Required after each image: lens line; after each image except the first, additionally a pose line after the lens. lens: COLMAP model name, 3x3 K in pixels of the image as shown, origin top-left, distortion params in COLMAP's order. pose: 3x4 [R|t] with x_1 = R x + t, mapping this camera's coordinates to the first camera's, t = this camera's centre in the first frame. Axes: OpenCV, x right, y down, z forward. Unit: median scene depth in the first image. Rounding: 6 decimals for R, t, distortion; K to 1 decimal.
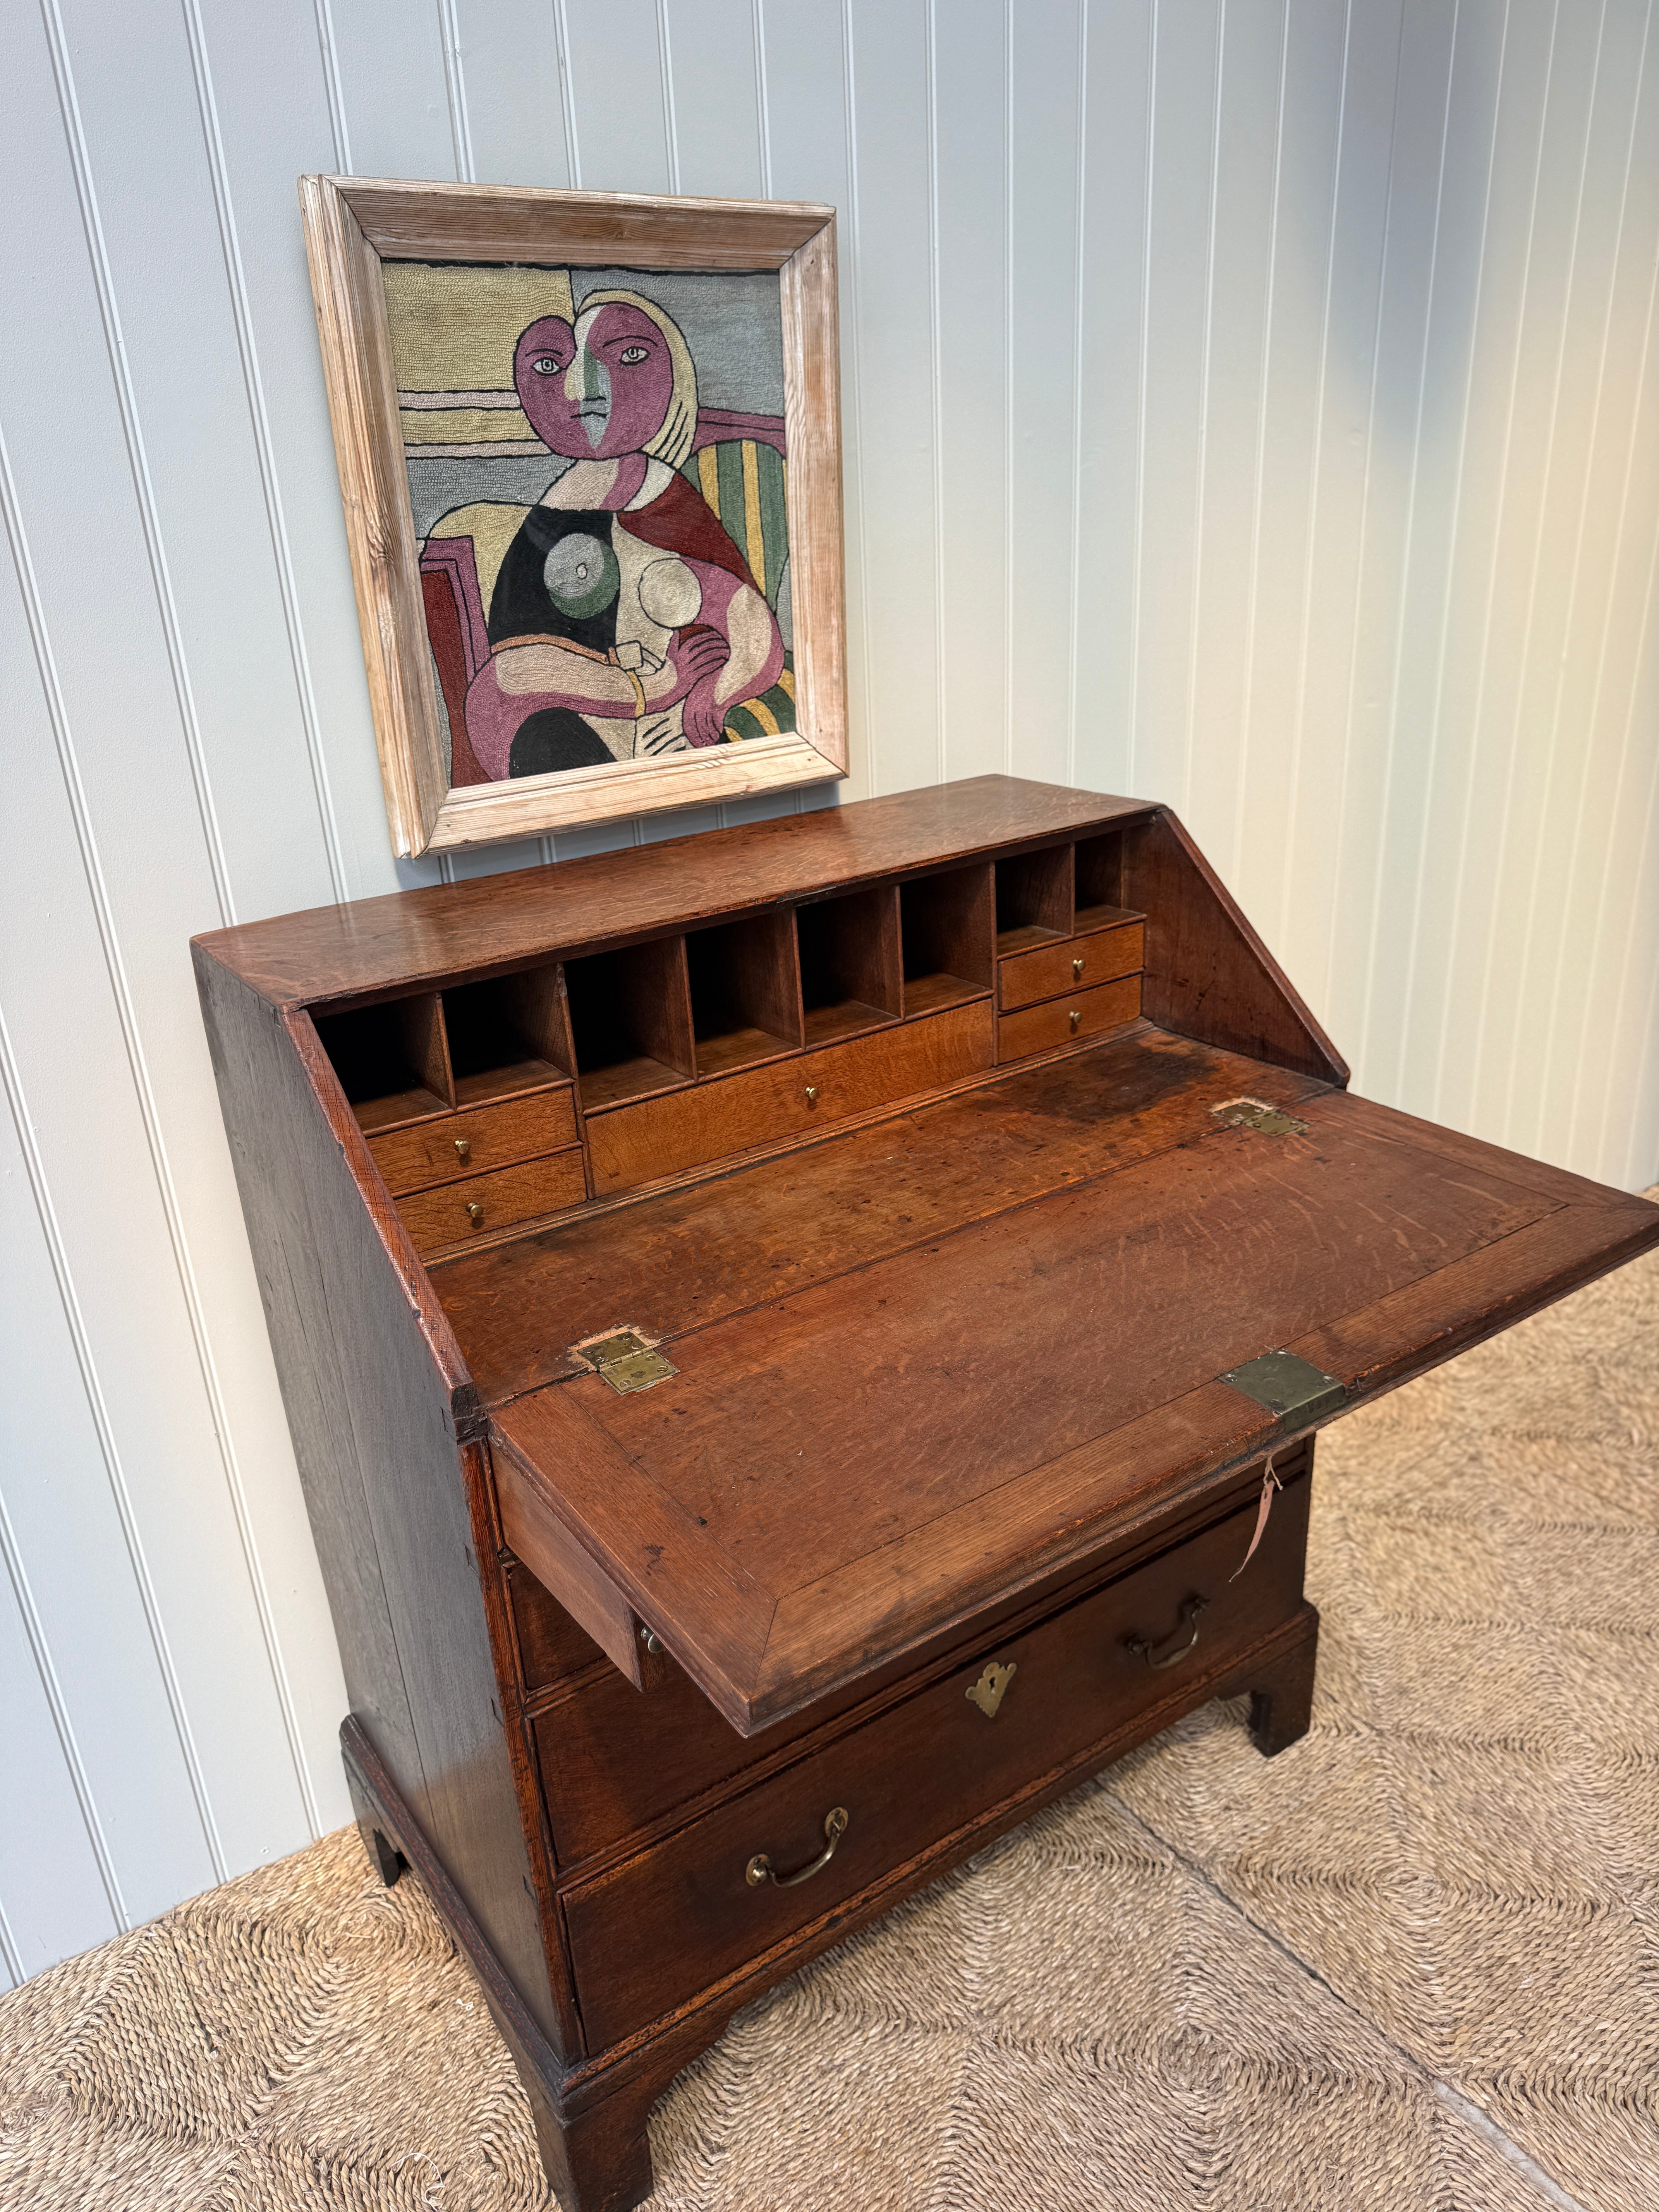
lens RADIAL K [[1585.4, 0, 824.1], [0, 1585.4, 1112.6], [0, 0, 1]] dist [0.020916, -0.033446]
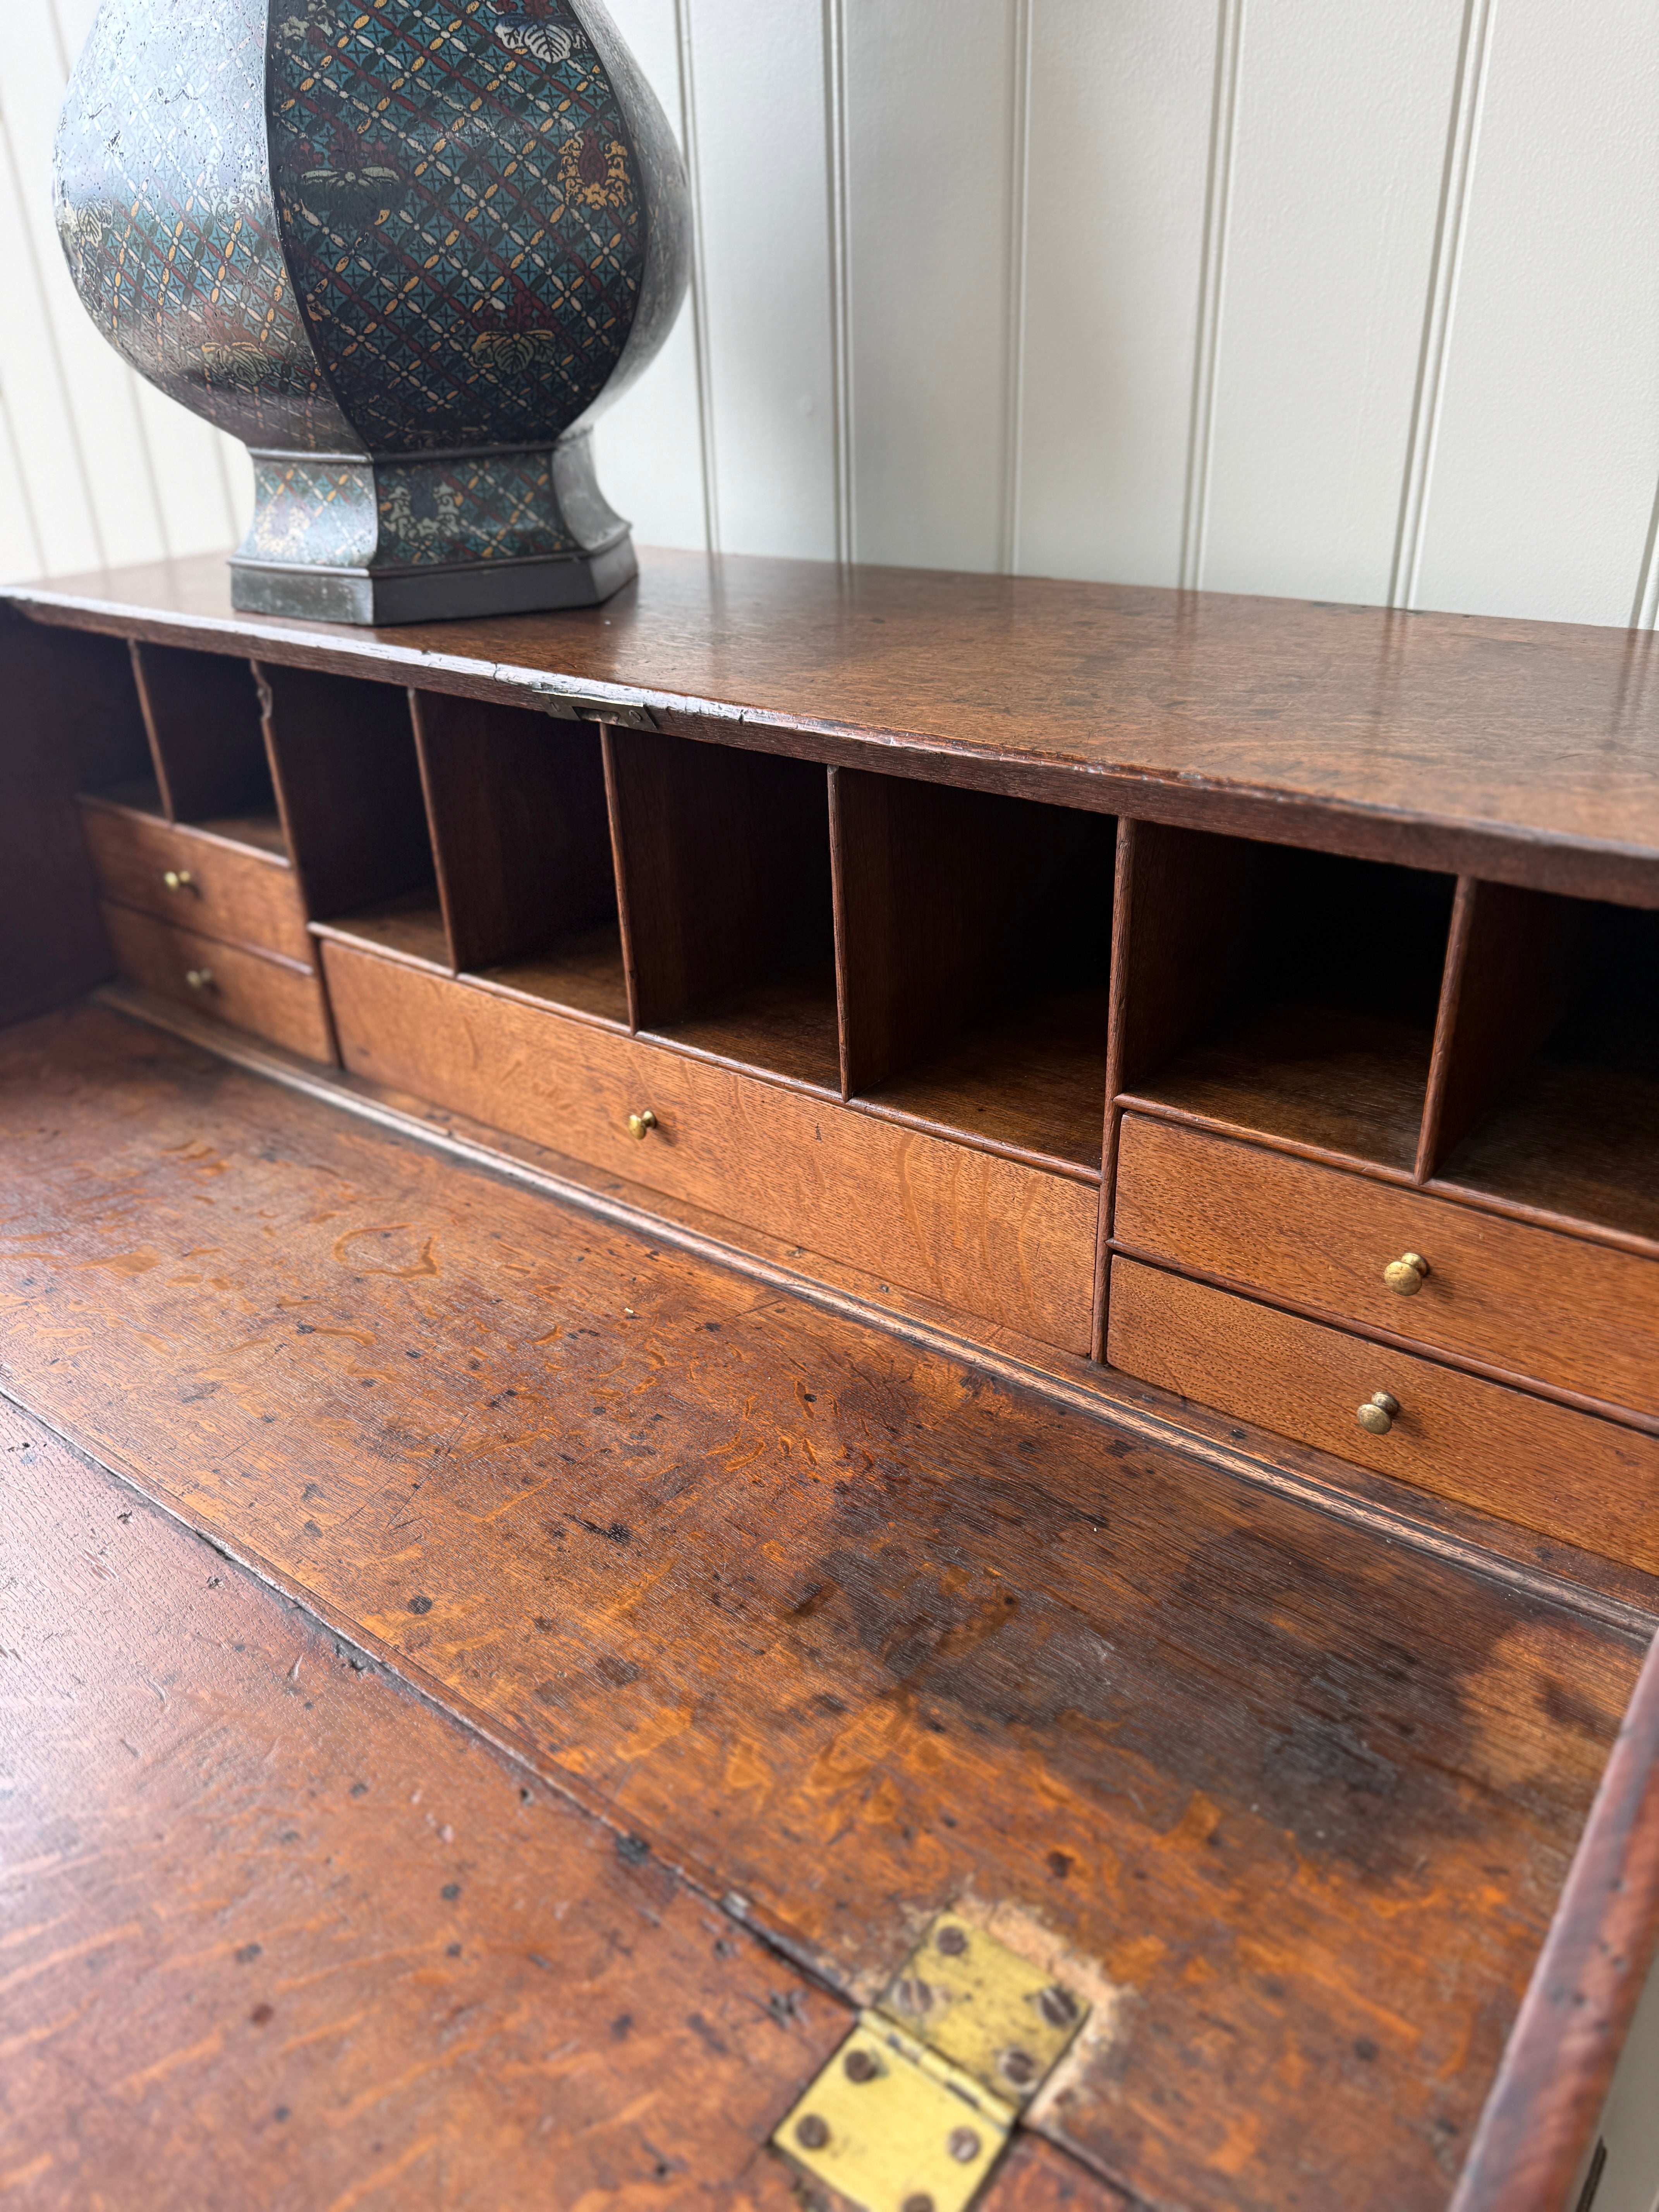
lens RADIAL K [[1585.4, 0, 832.1], [0, 1585.4, 1102.1], [0, 0, 1]] dist [0.020916, -0.033446]
pose [[0.303961, 0.484194, -0.820466, 0.394978], [-0.350343, 0.857678, 0.376362, -0.216281], [0.885928, 0.173045, 0.430334, 0.836079]]
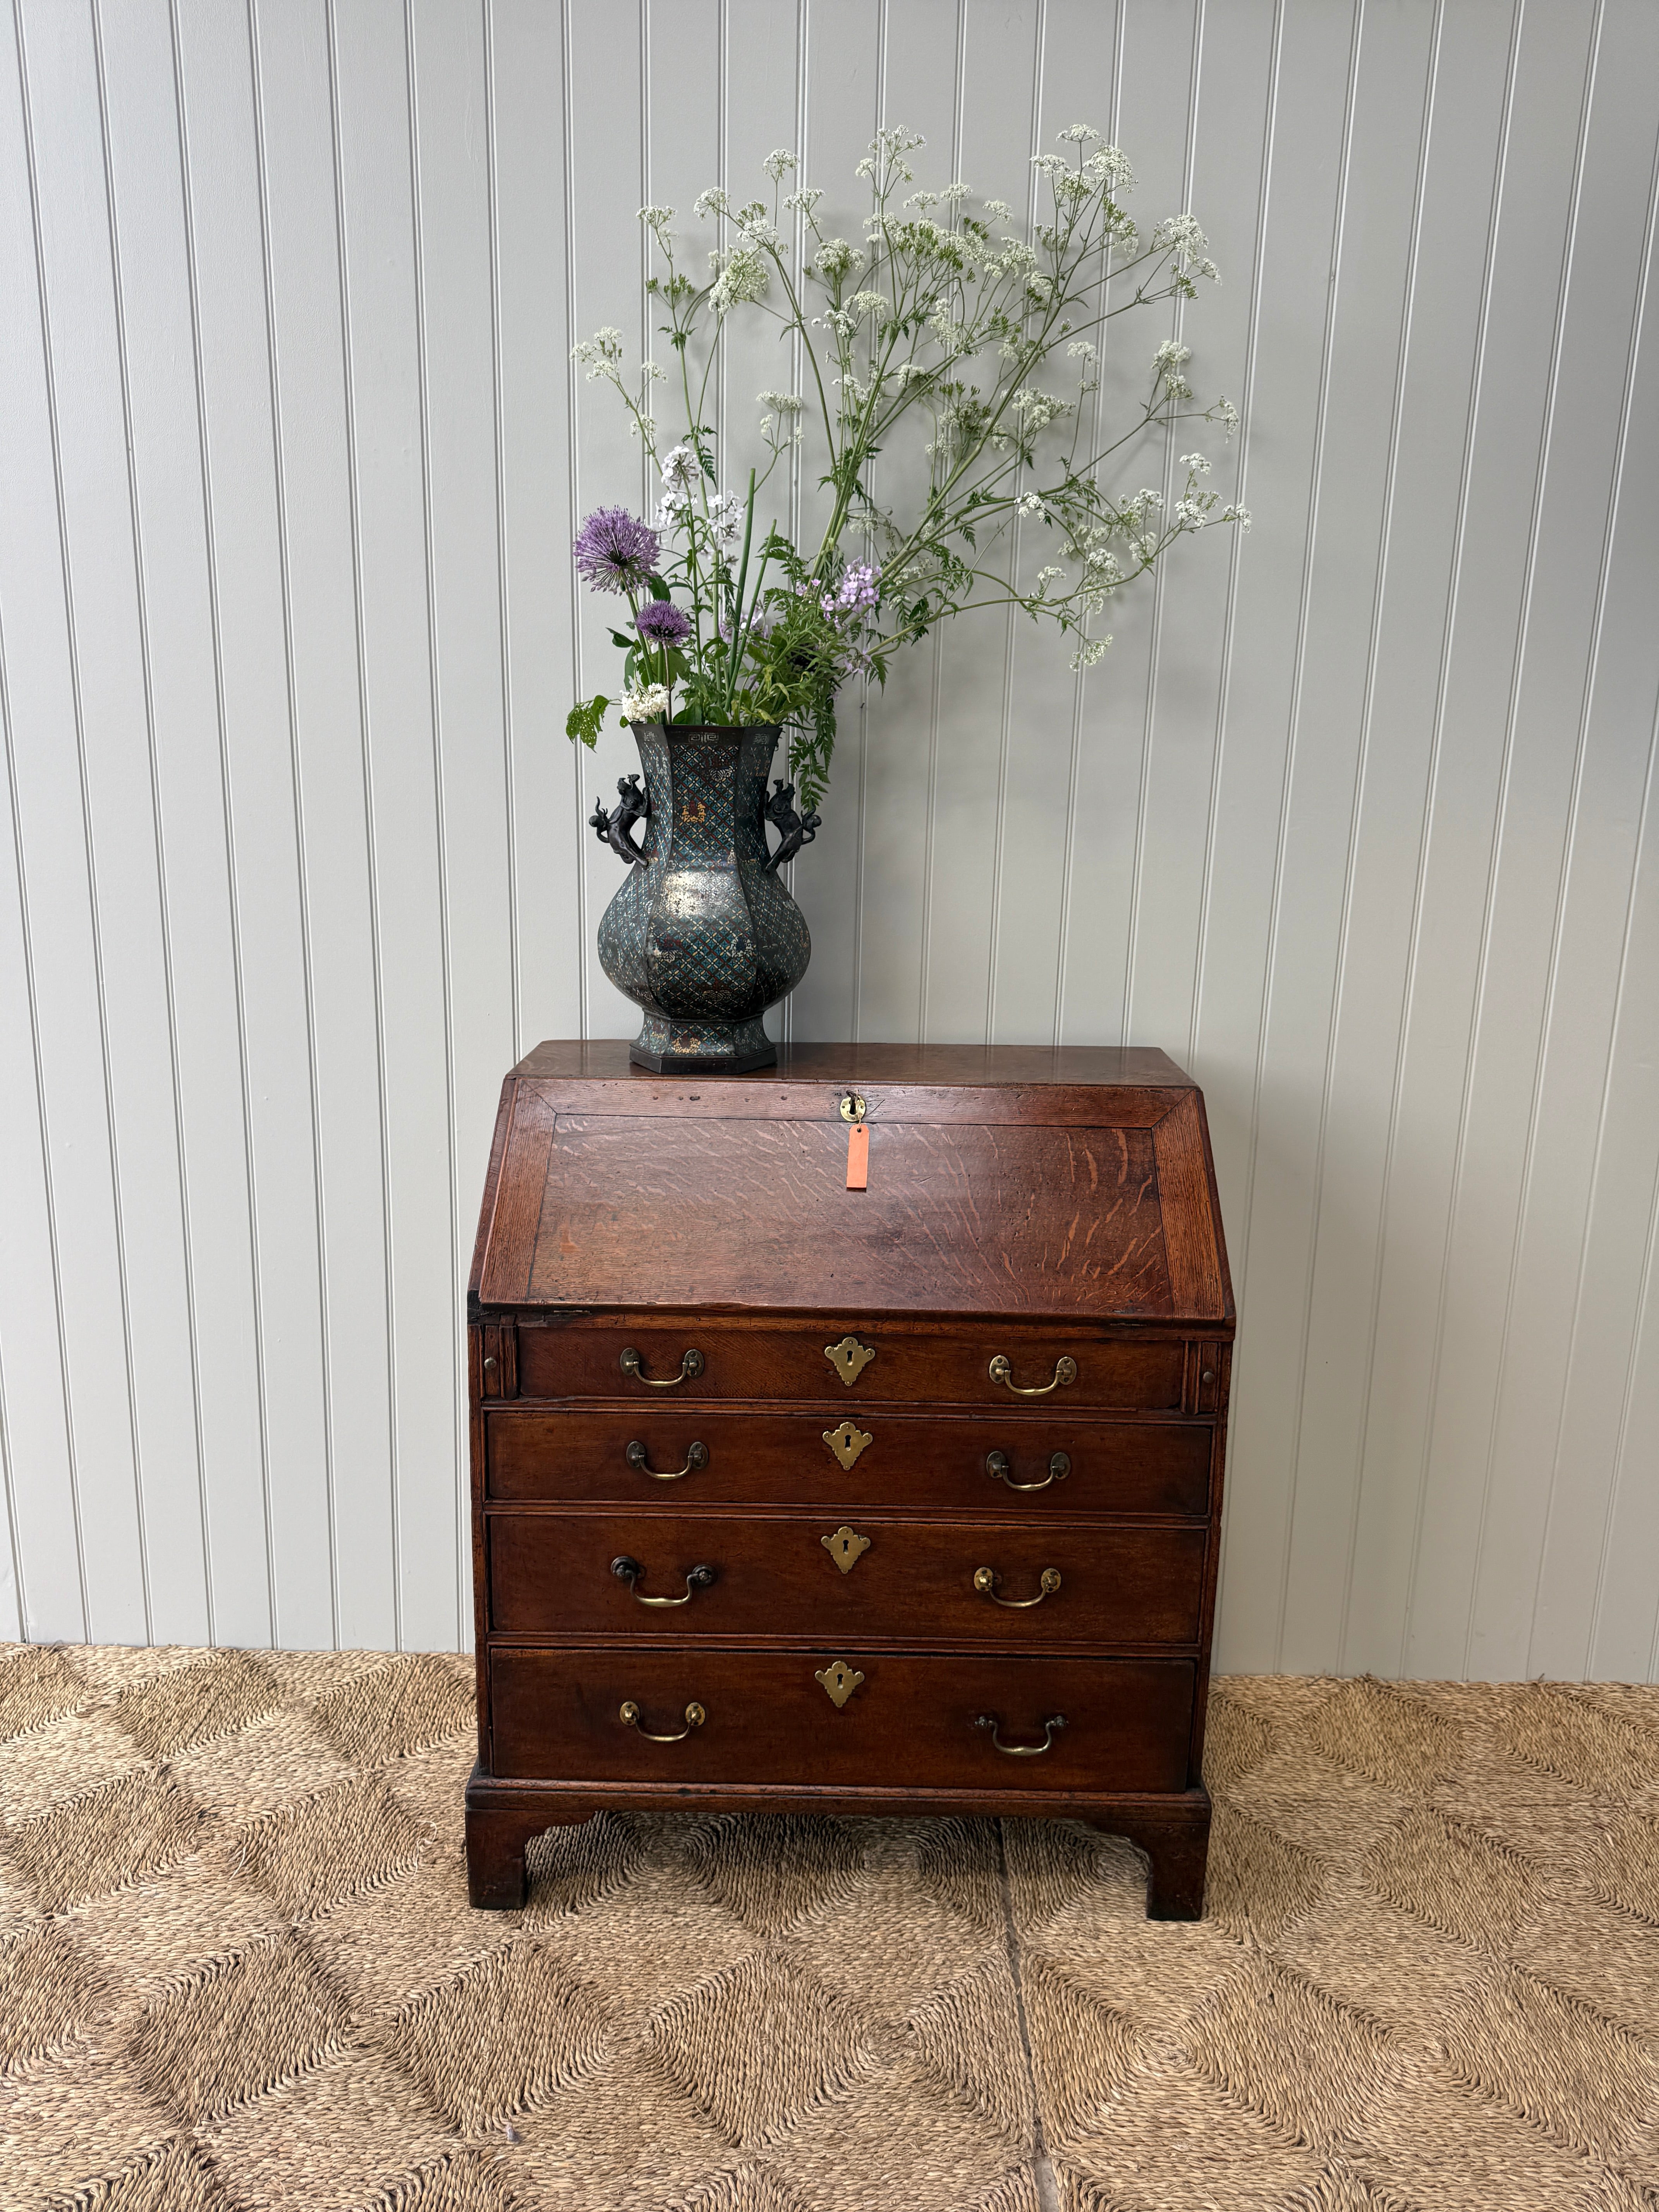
lens RADIAL K [[1585.4, 0, 833.6], [0, 1585.4, 1088.0], [0, 0, 1]] dist [0.020916, -0.033446]
pose [[0.813772, 0.191424, -0.548756, 0.735790], [-0.278819, 0.957037, -0.079627, -0.011027], [0.509937, 0.217802, 0.832182, -0.229484]]
